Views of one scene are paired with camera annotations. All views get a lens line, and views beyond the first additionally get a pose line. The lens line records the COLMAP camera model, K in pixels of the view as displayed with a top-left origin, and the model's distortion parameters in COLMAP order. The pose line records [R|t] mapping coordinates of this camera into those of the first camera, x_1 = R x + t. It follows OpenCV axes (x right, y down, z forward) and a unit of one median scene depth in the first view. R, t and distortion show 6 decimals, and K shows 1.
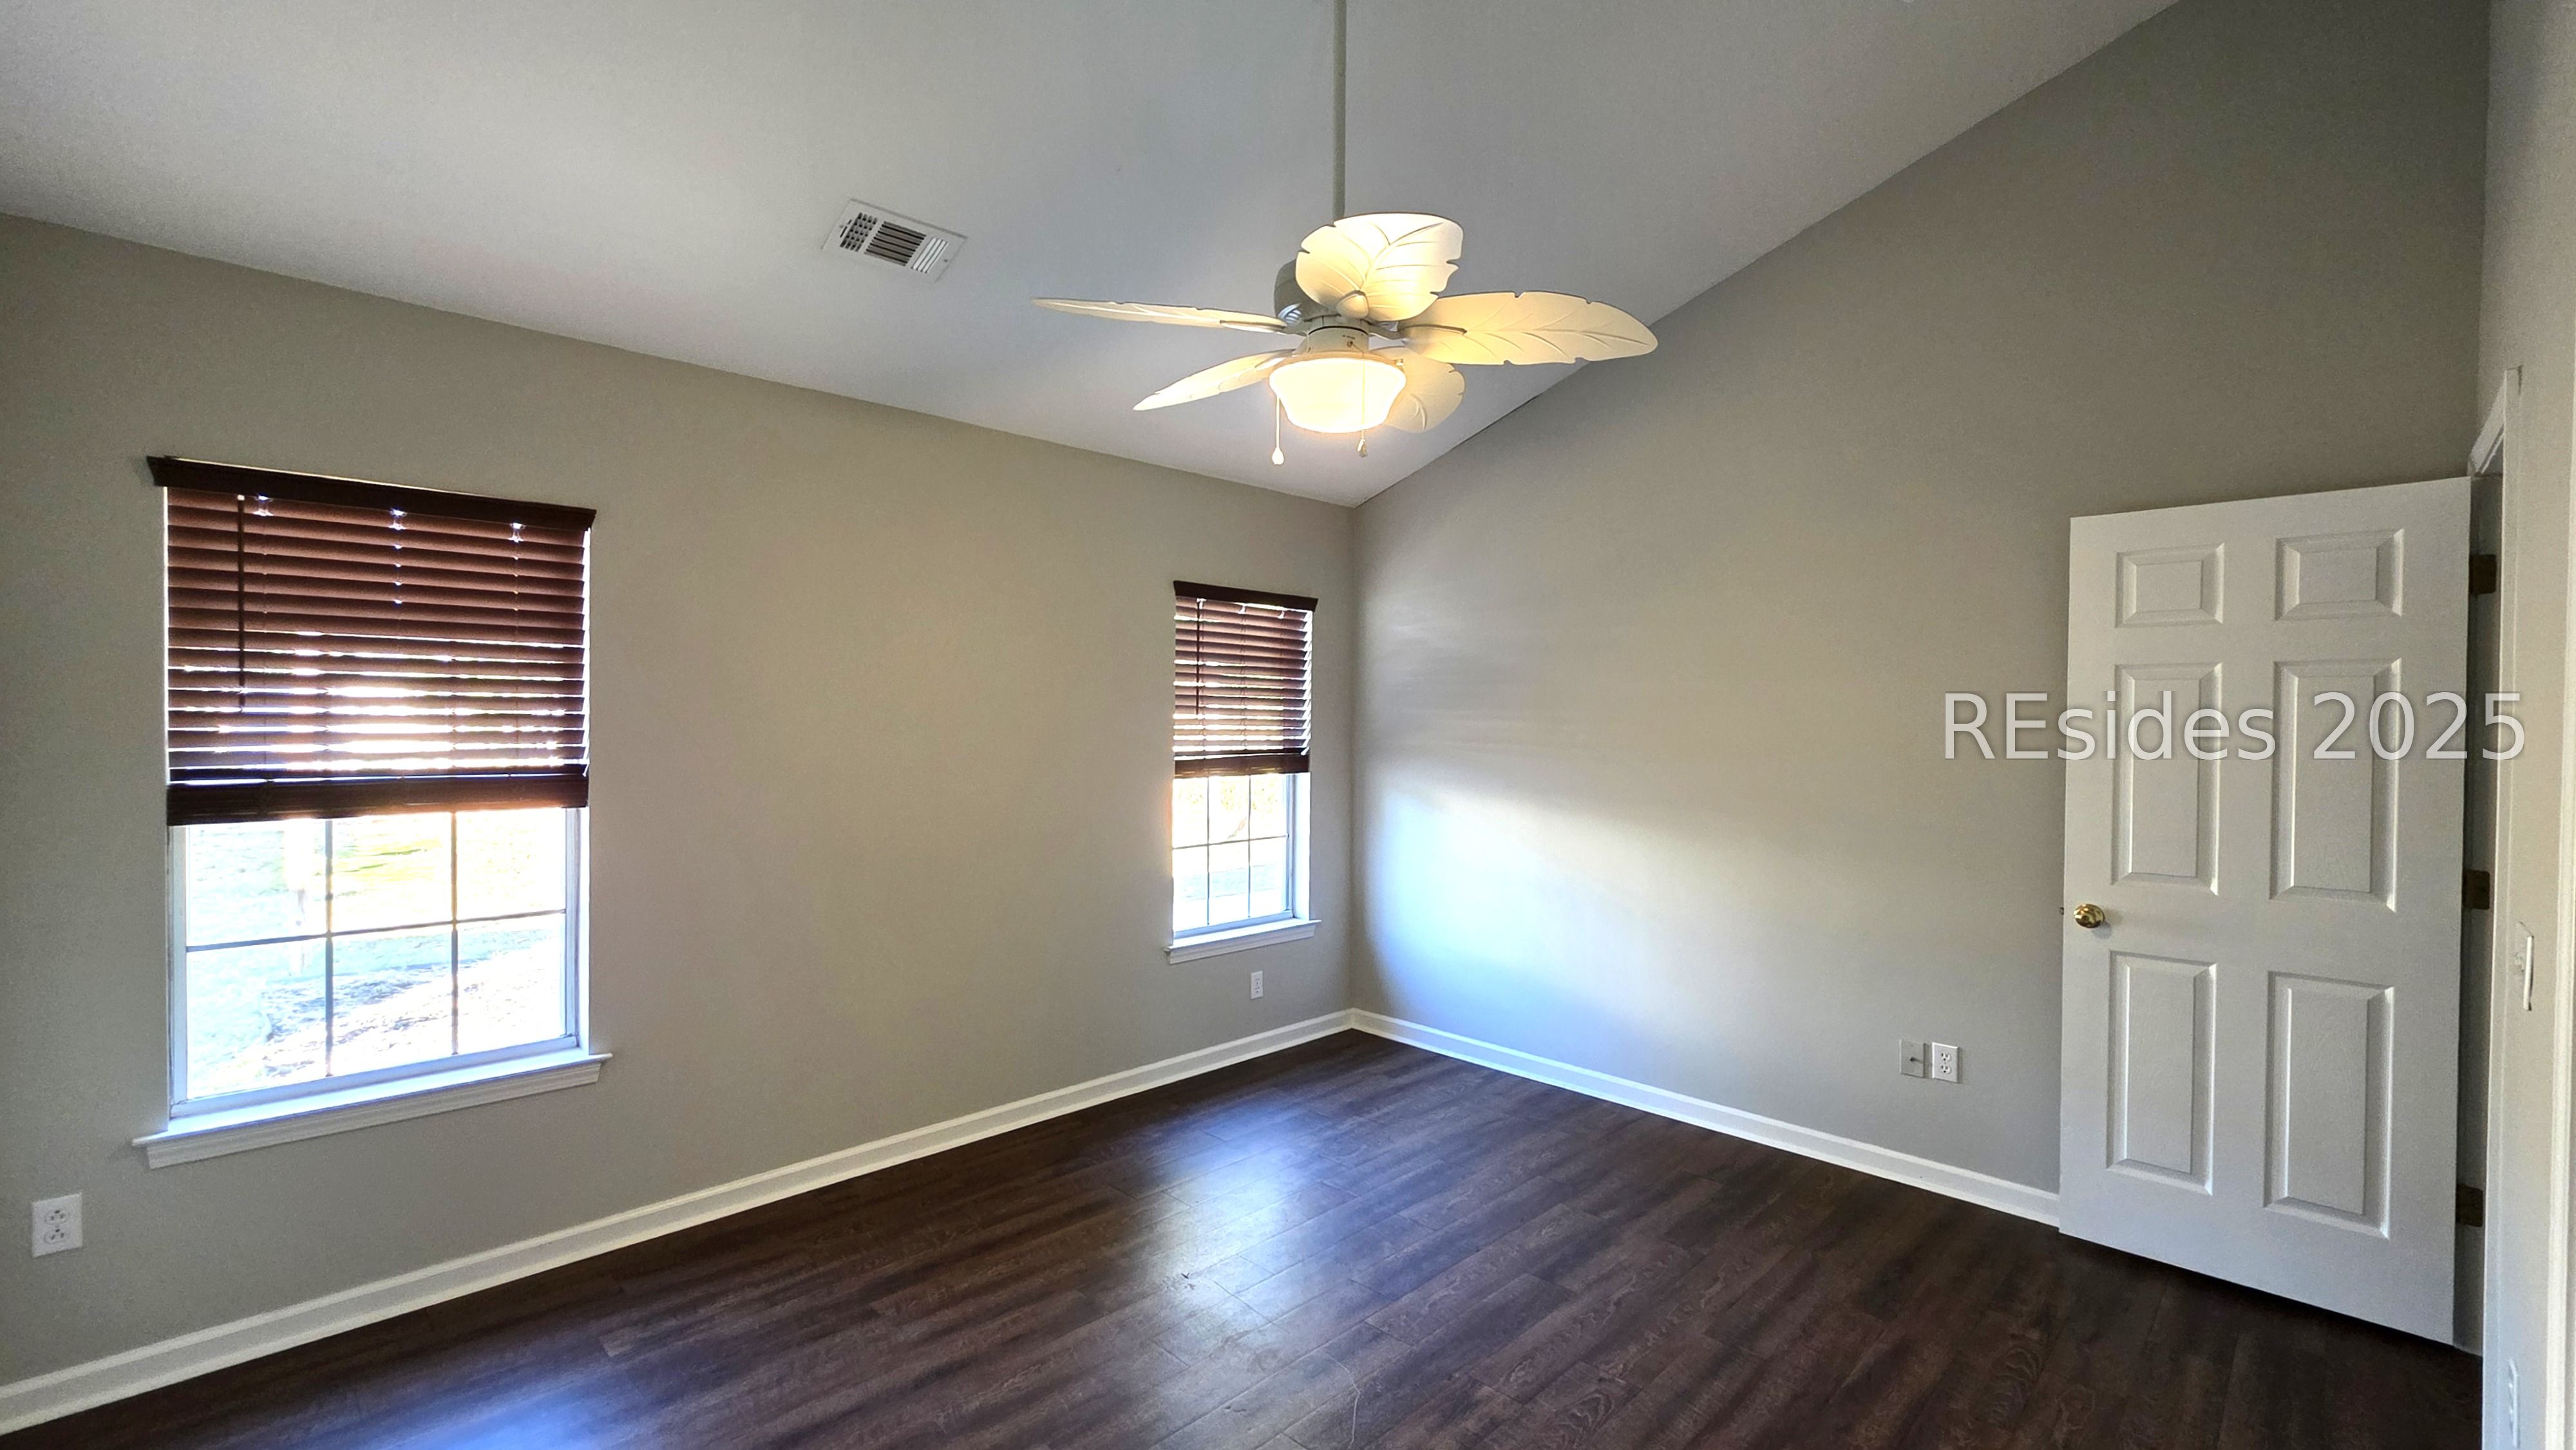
lens RADIAL K [[1072.8, 0, 1299.0], [0, 1072.8, 725.5], [0, 0, 1]] dist [0.002501, 0.000020]
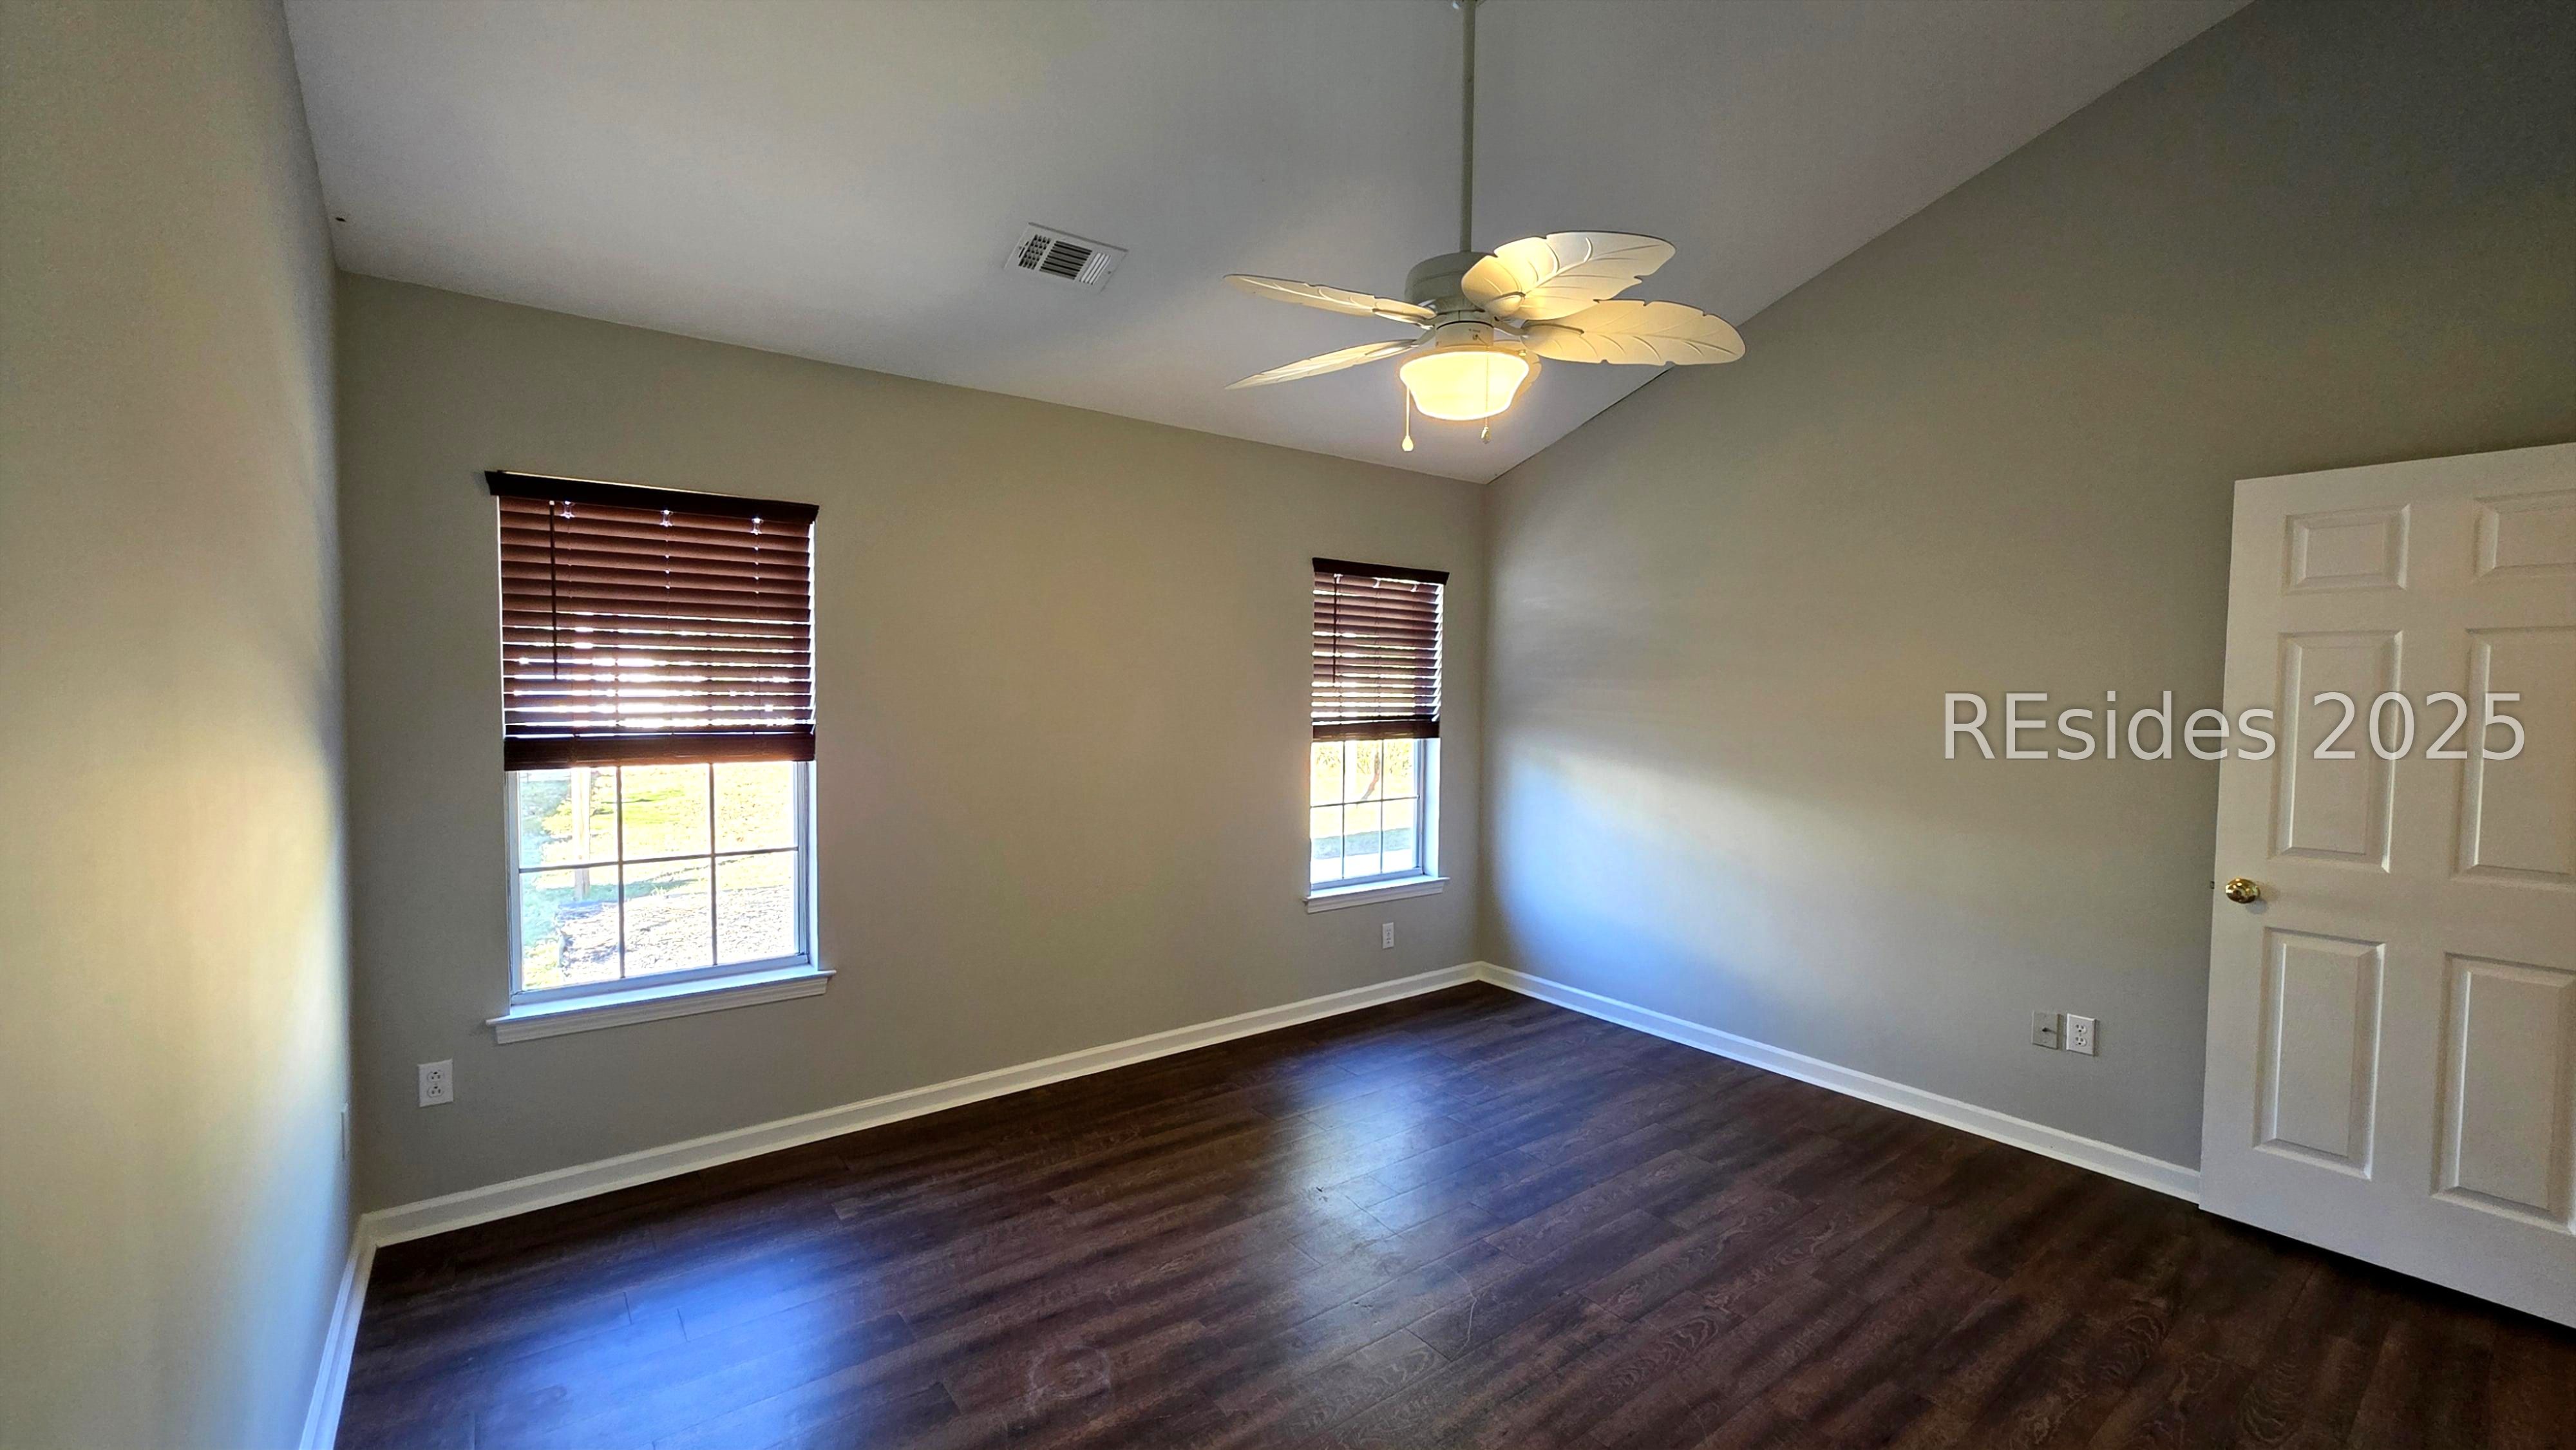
lens RADIAL K [[1030.6, 0, 1288.0], [0, 1030.6, 725.0], [0, 0, 1]] dist [-0.000411, -0.000489]
pose [[0.990029, 0.007865, -0.140643, 0.007515], [-0.003550, 0.999516, 0.030904, 0.000508], [0.140818, -0.030096, 0.989578, -0.042347]]
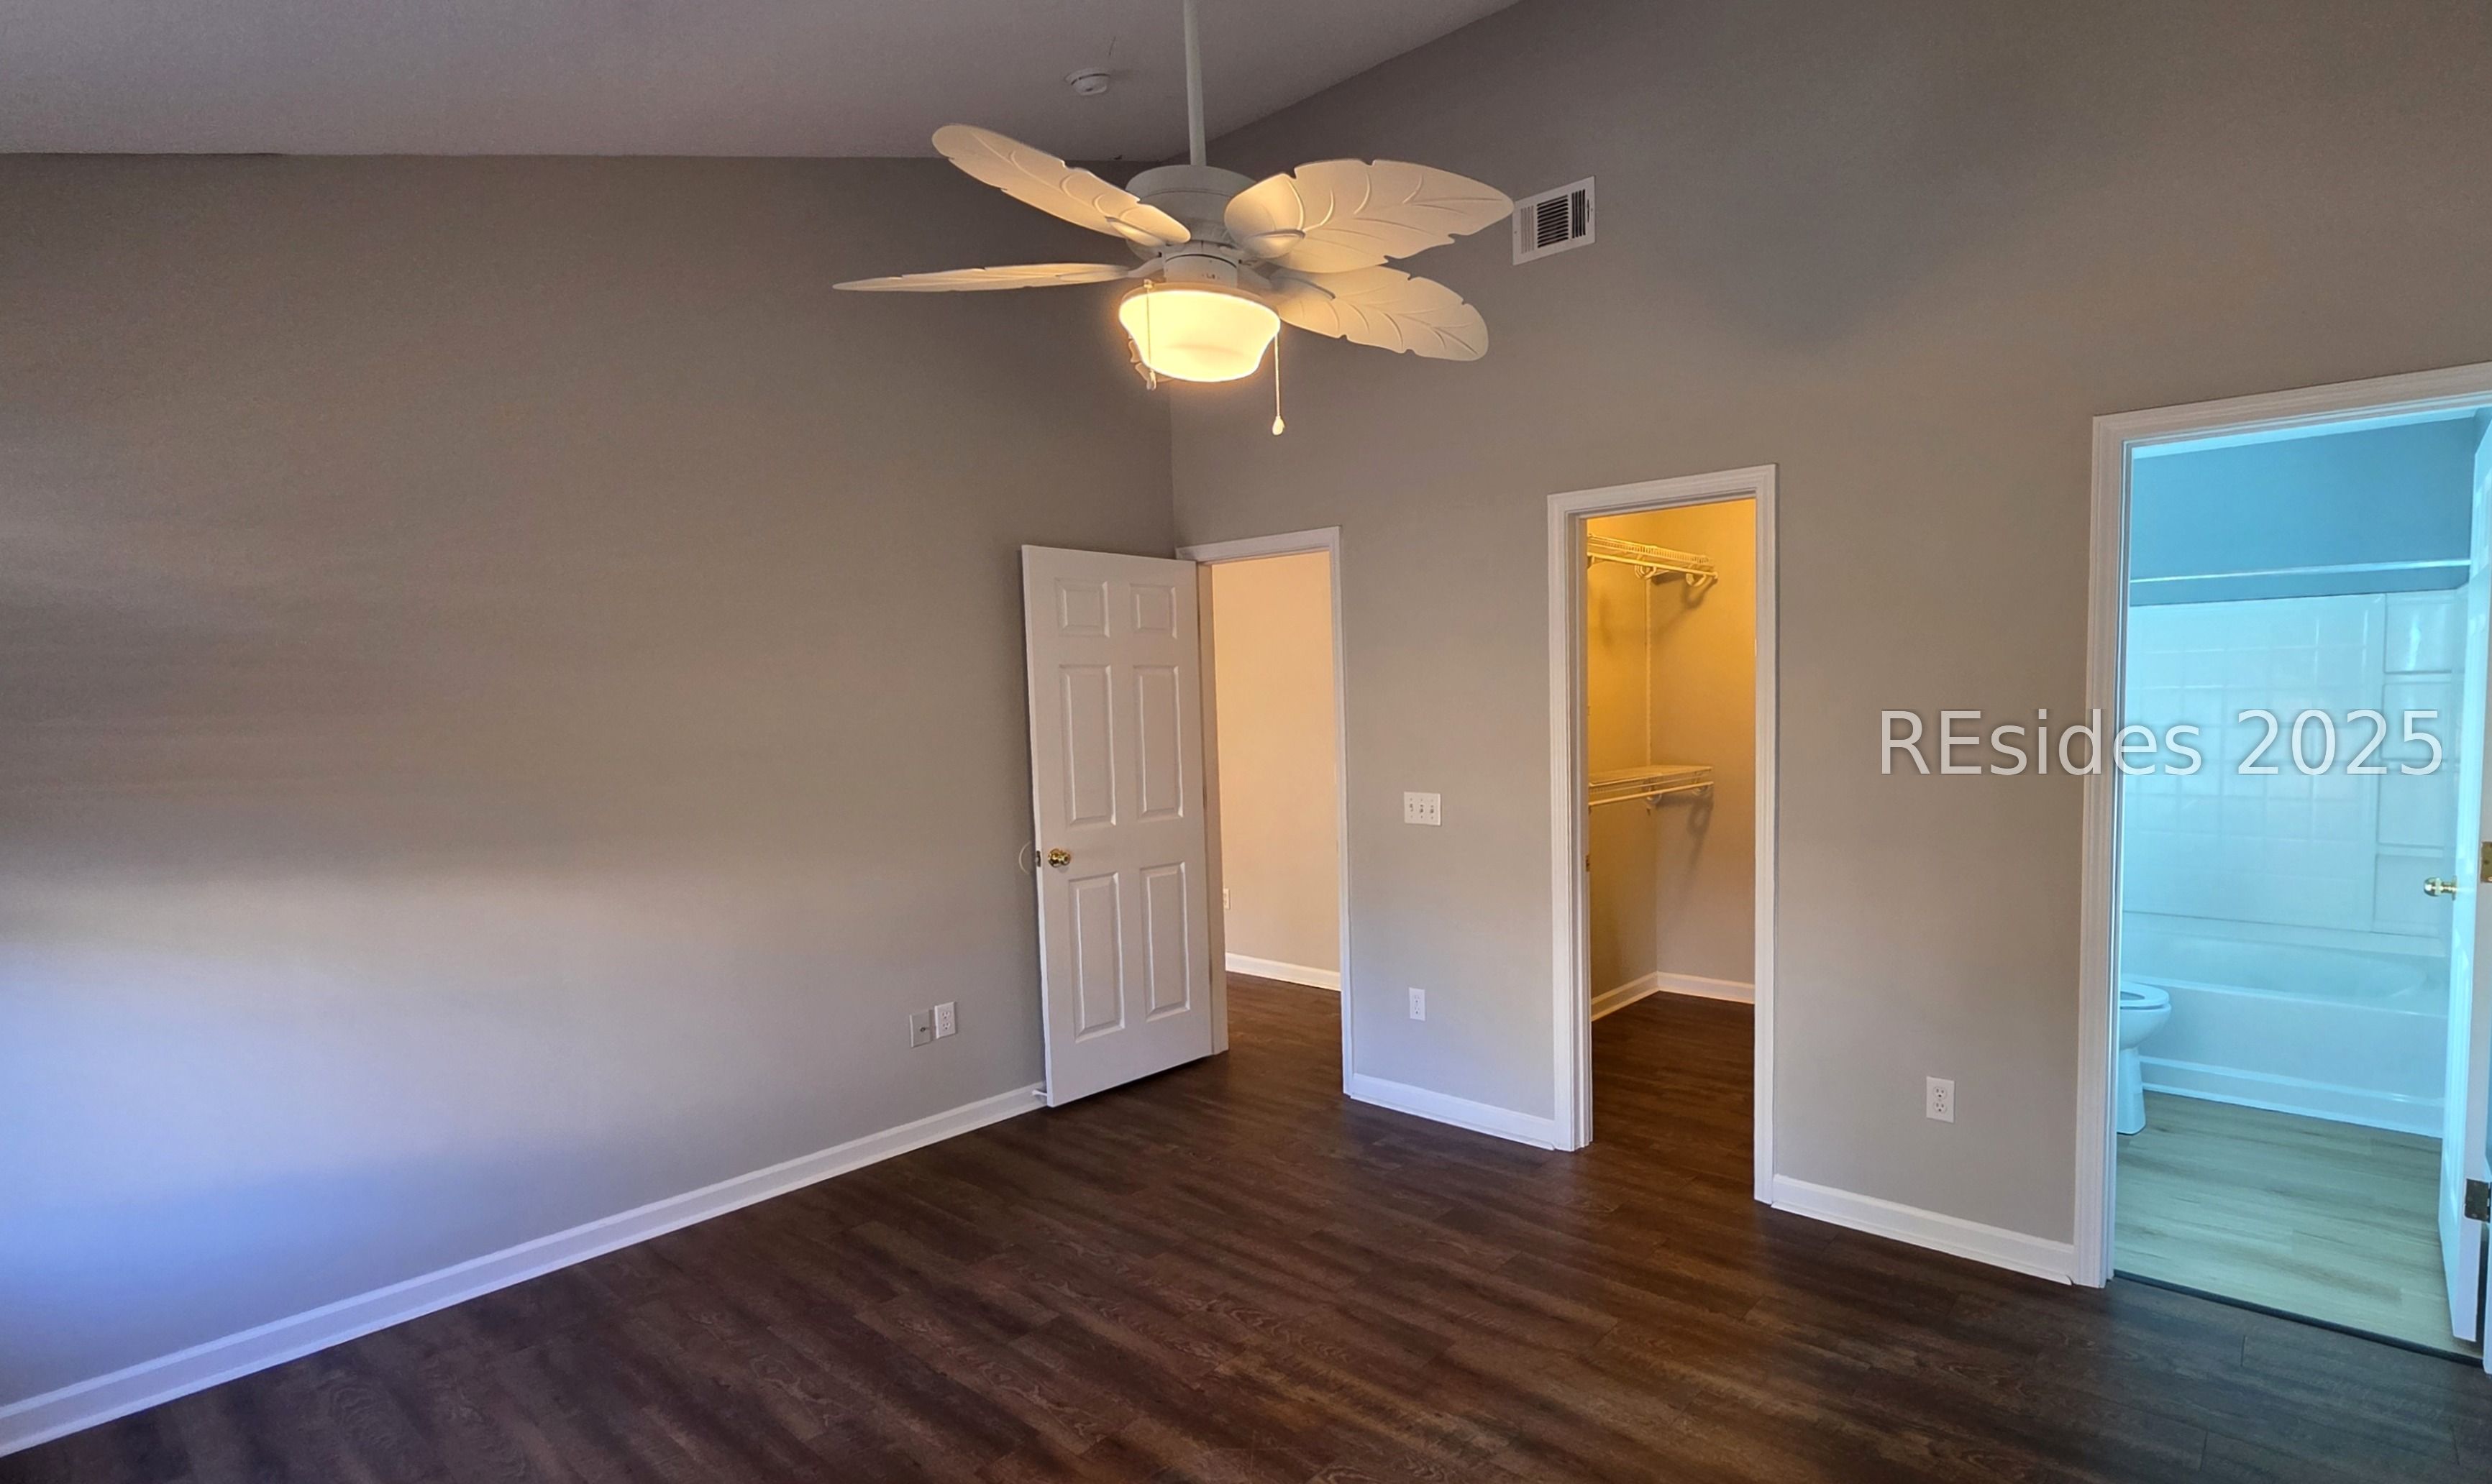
lens RADIAL K [[1188.1, 0, 1412.7], [0, 1188.1, 780.5], [0, 0, 1]] dist [0.001173, 0.000192]
pose [[-0.116289, -0.079246, 0.990049, -0.714102], [0.030453, 0.996059, 0.083304, -0.022212], [-0.992748, 0.039837, -0.113418, 0.715903]]
